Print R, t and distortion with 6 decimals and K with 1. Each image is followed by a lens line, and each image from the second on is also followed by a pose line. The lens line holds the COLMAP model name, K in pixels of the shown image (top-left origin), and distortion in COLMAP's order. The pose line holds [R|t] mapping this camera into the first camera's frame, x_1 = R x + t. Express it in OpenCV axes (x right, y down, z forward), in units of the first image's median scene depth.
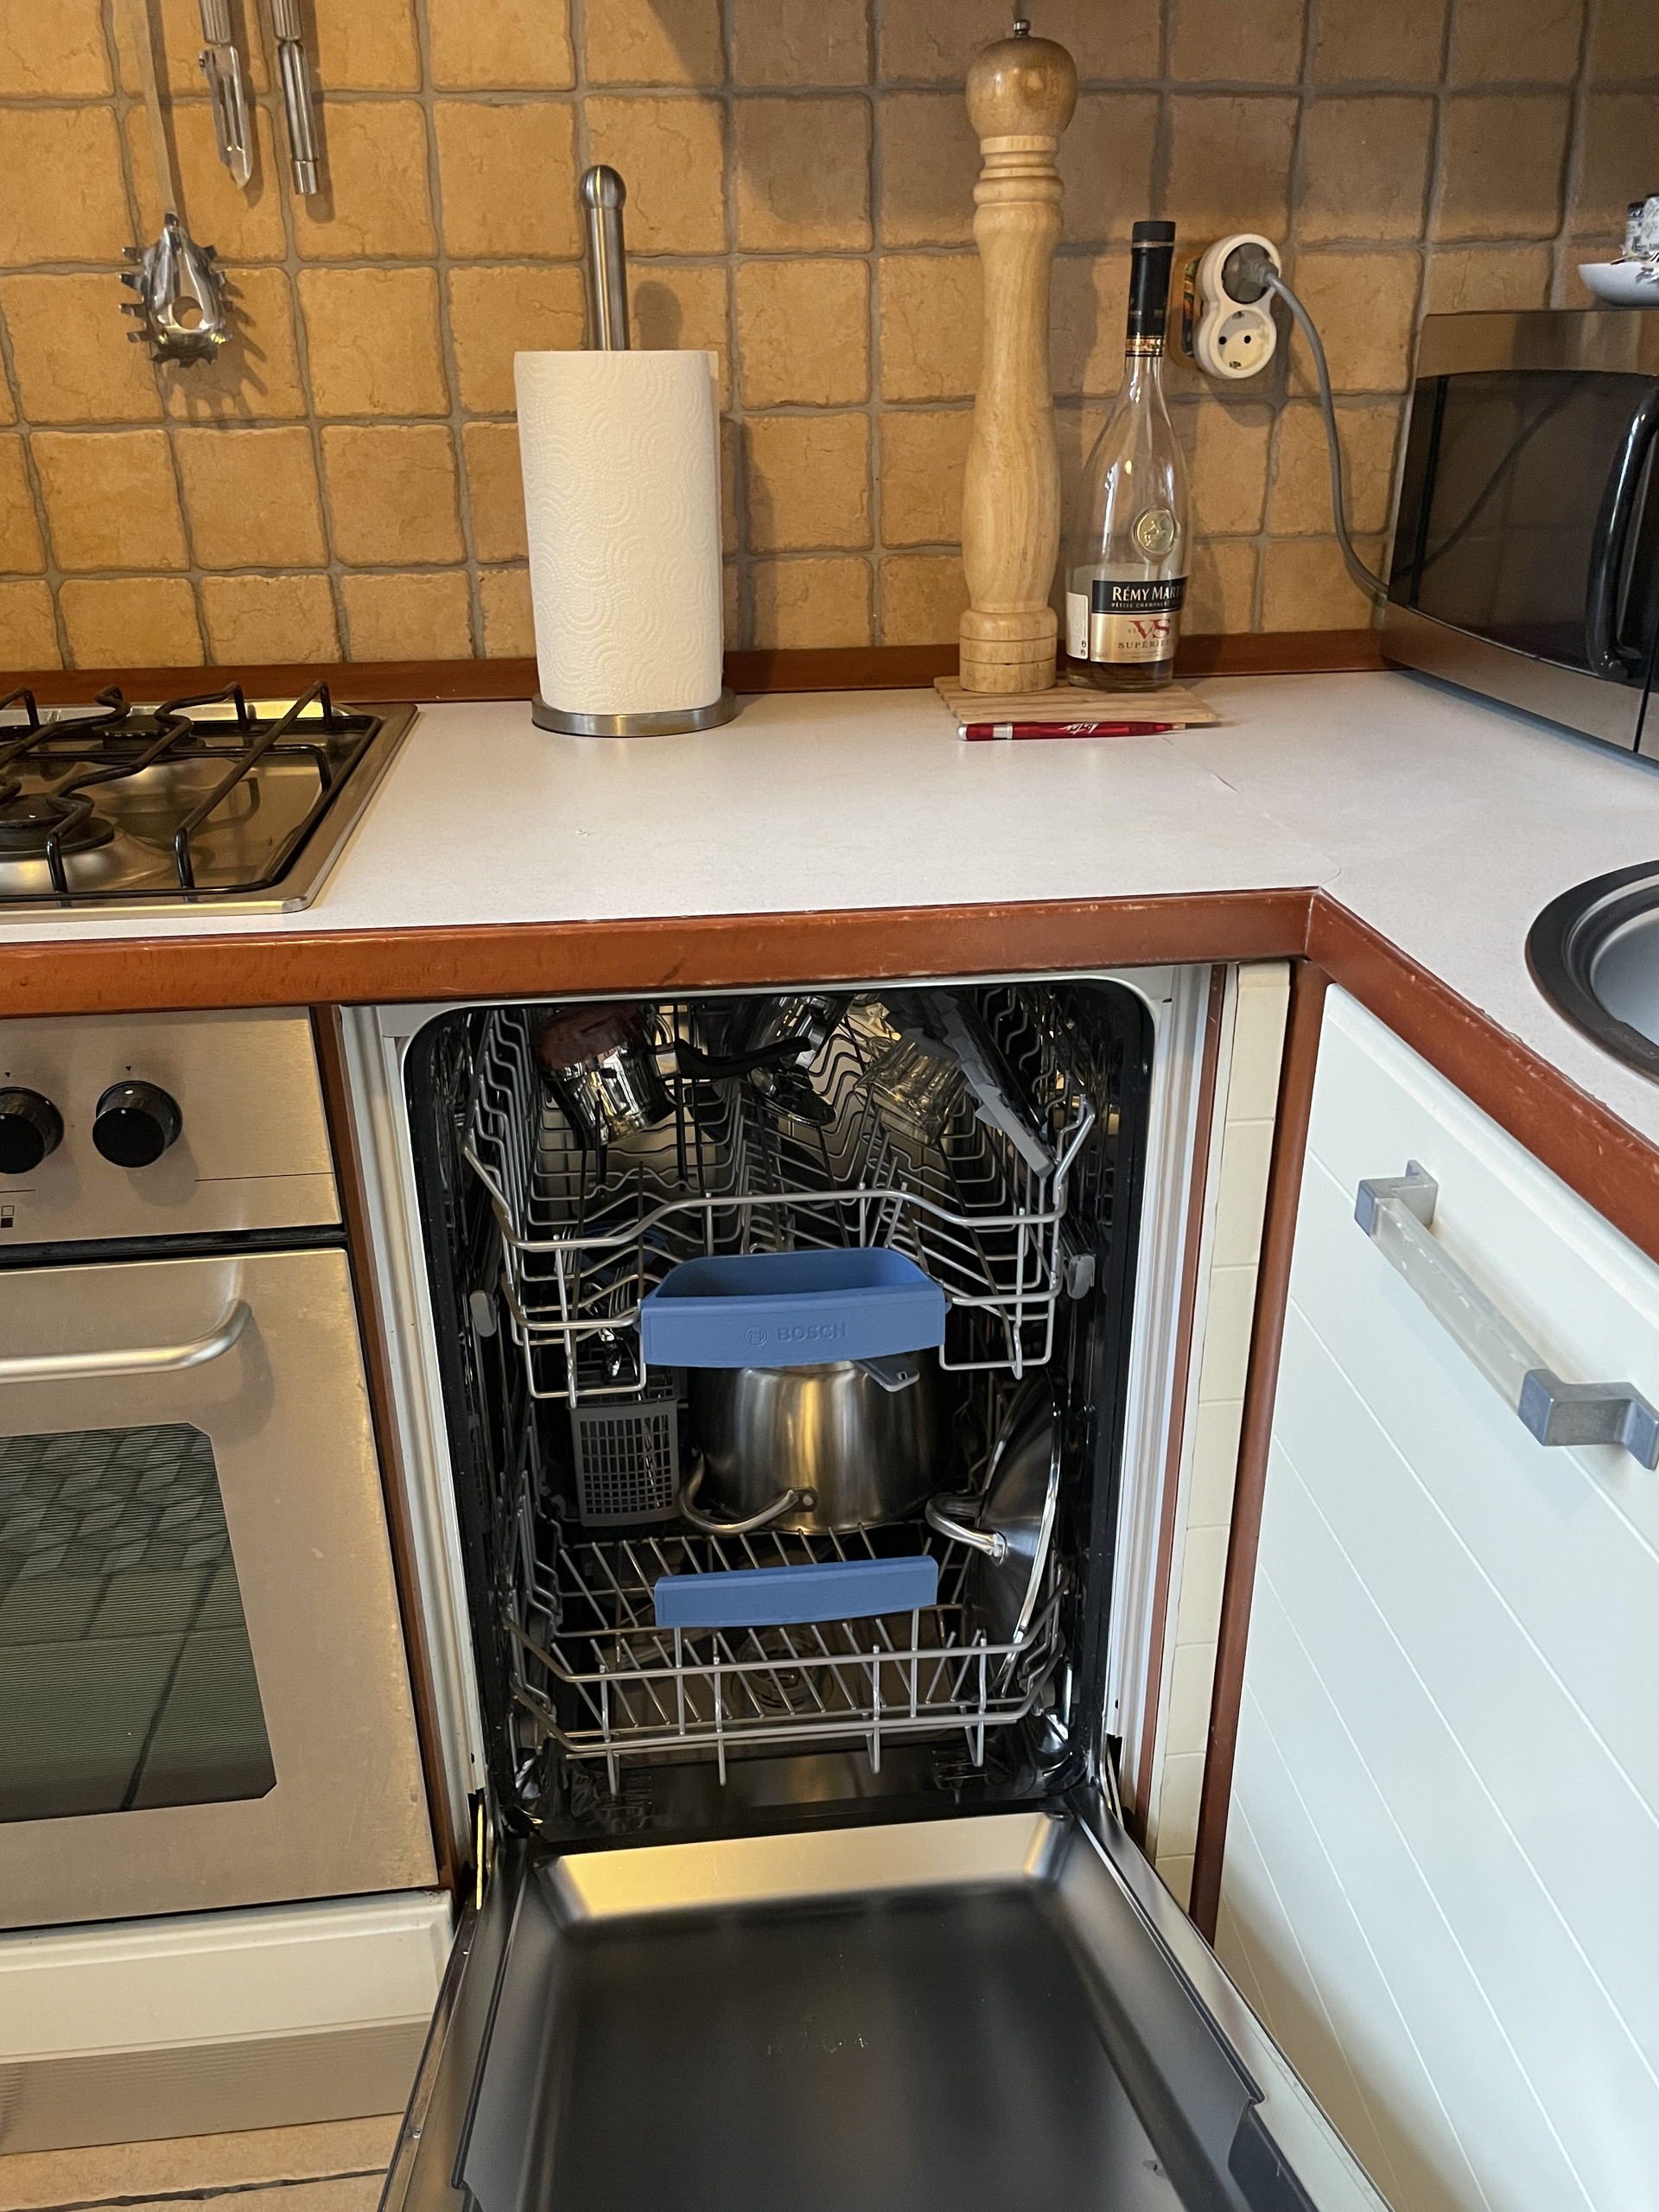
lens RADIAL K [[1696.5, 0, 825.8], [0, 1696.5, 1129.0], [0, 0, 1]] dist [0.062786, -0.095416]
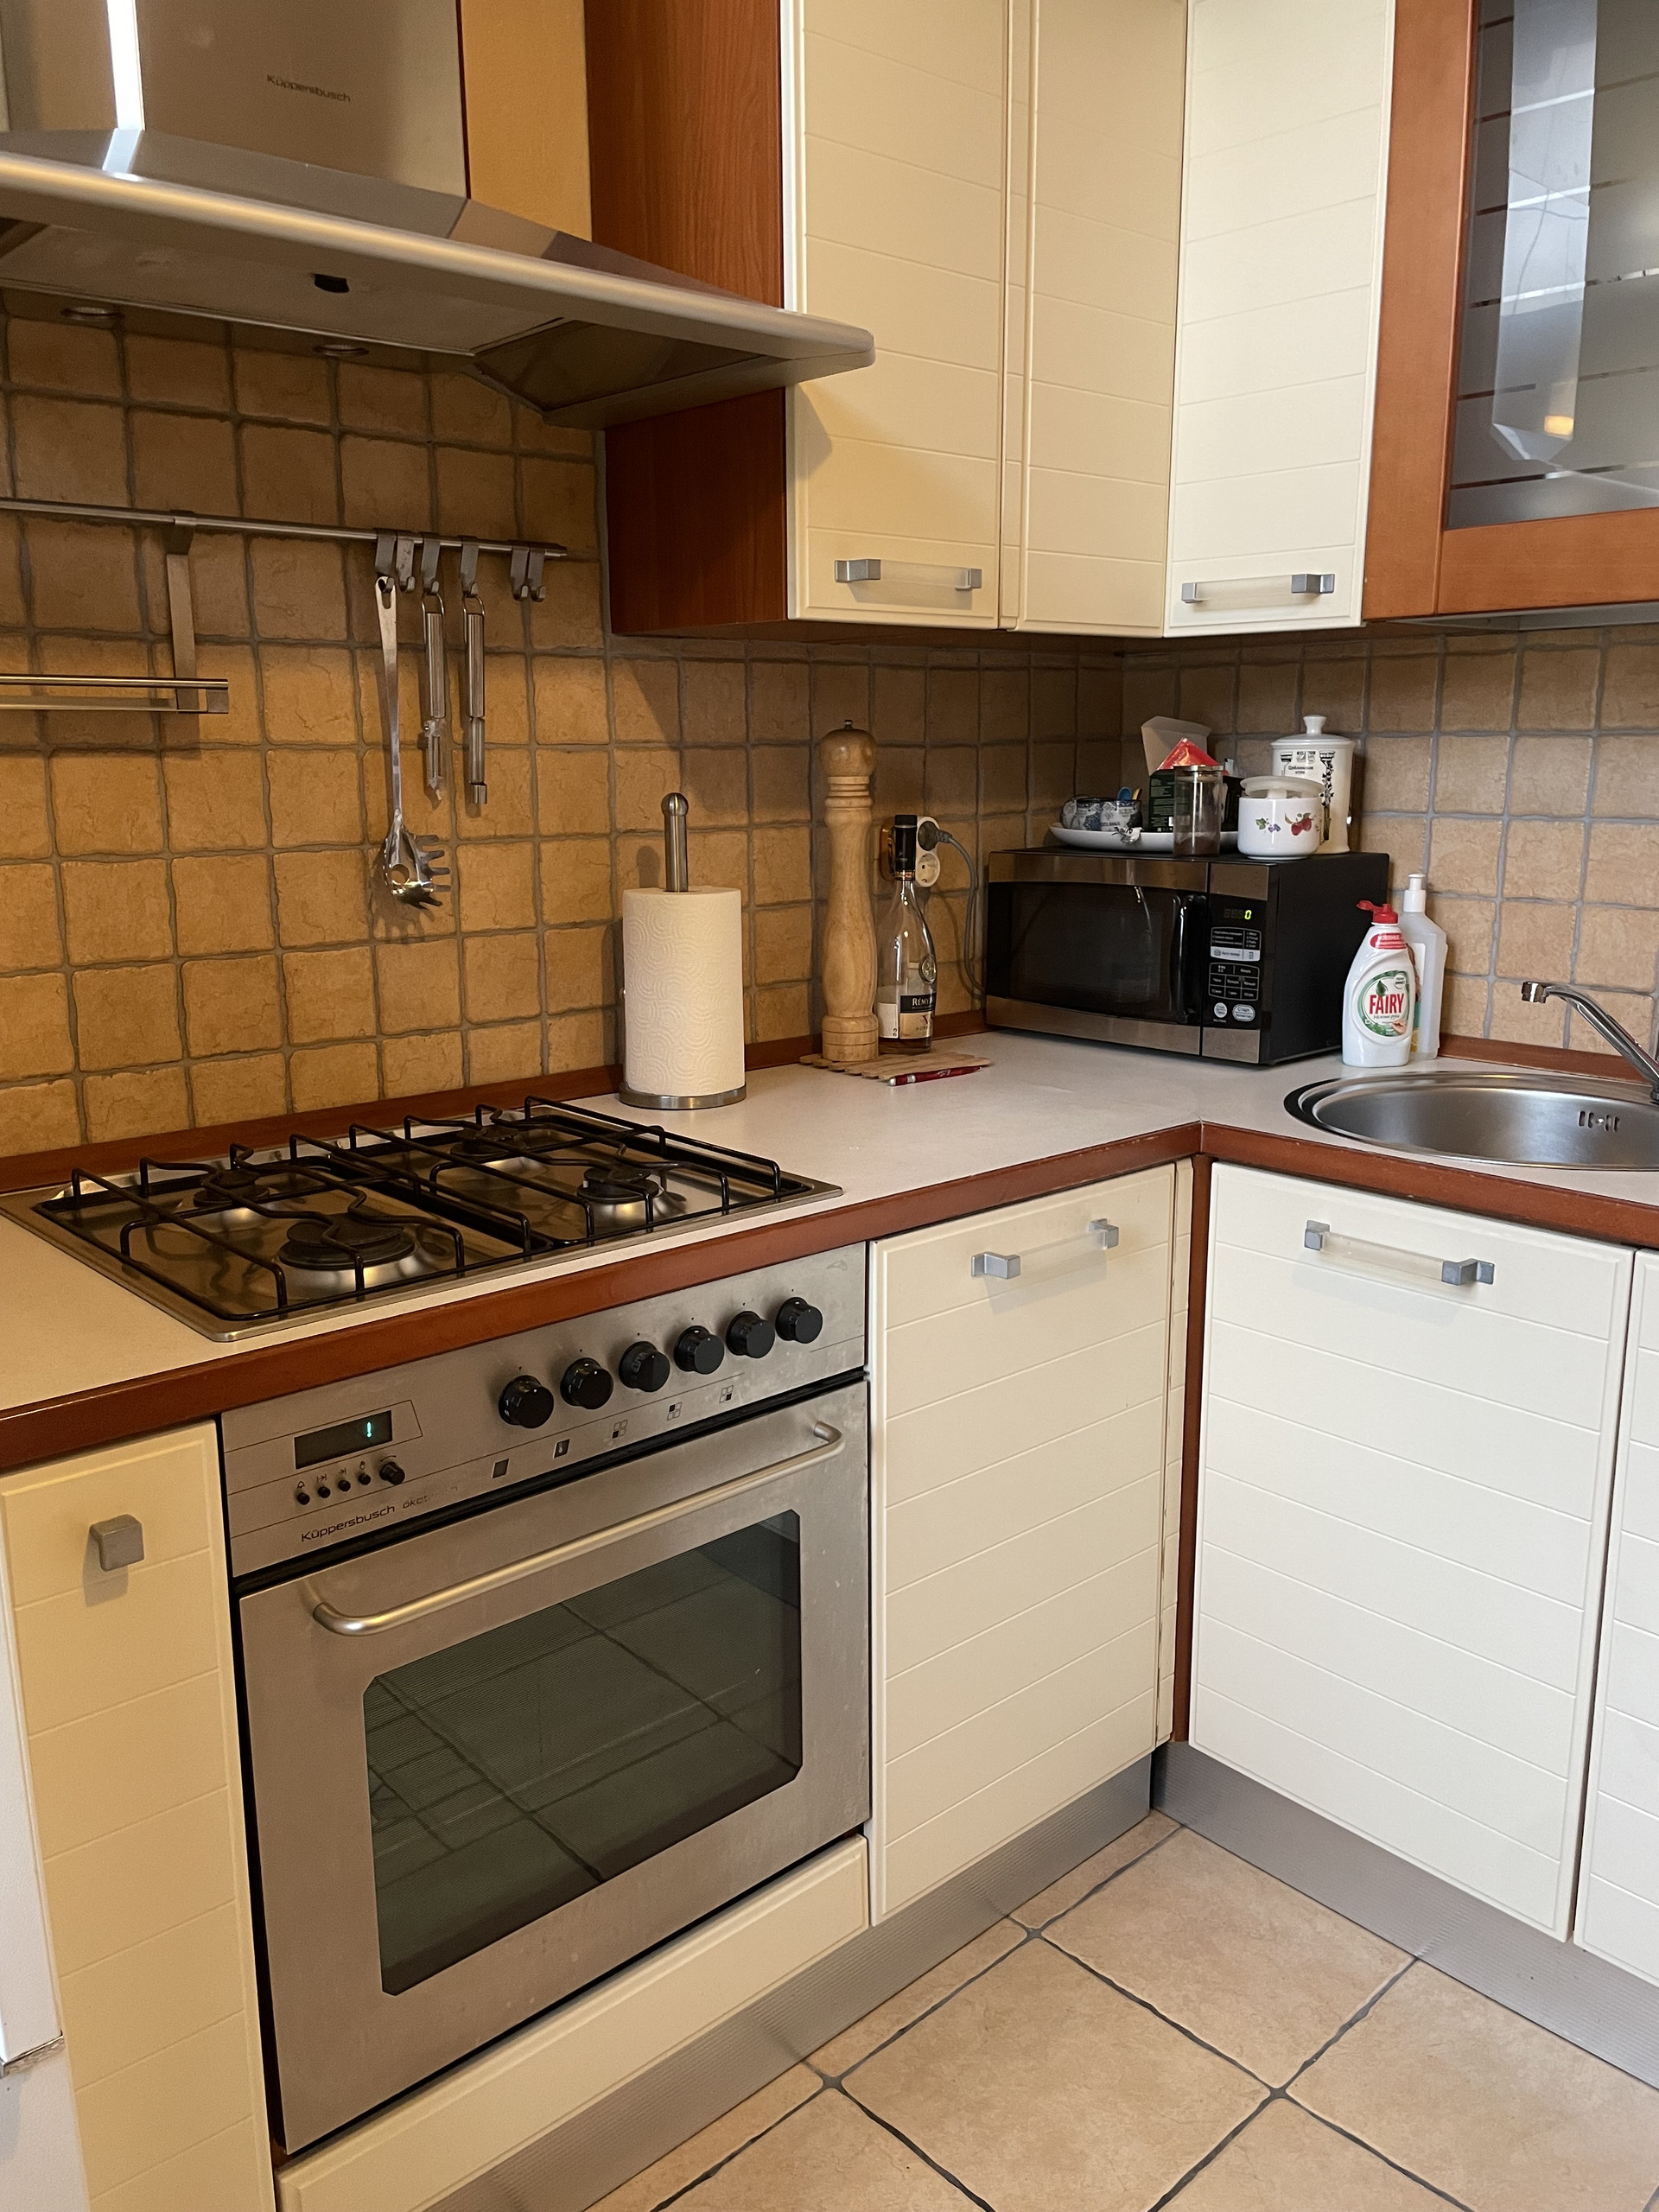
lens RADIAL K [[1696.5, 0, 825.1], [0, 1696.5, 1140.7], [0, 0, 1]] dist [0.062786, -0.095416]
pose [[0.808701, -0.123961, 0.575010, -0.950729], [0.240124, 0.961953, -0.130335, 0.039194], [-0.536976, 0.243475, 0.807698, -0.363319]]
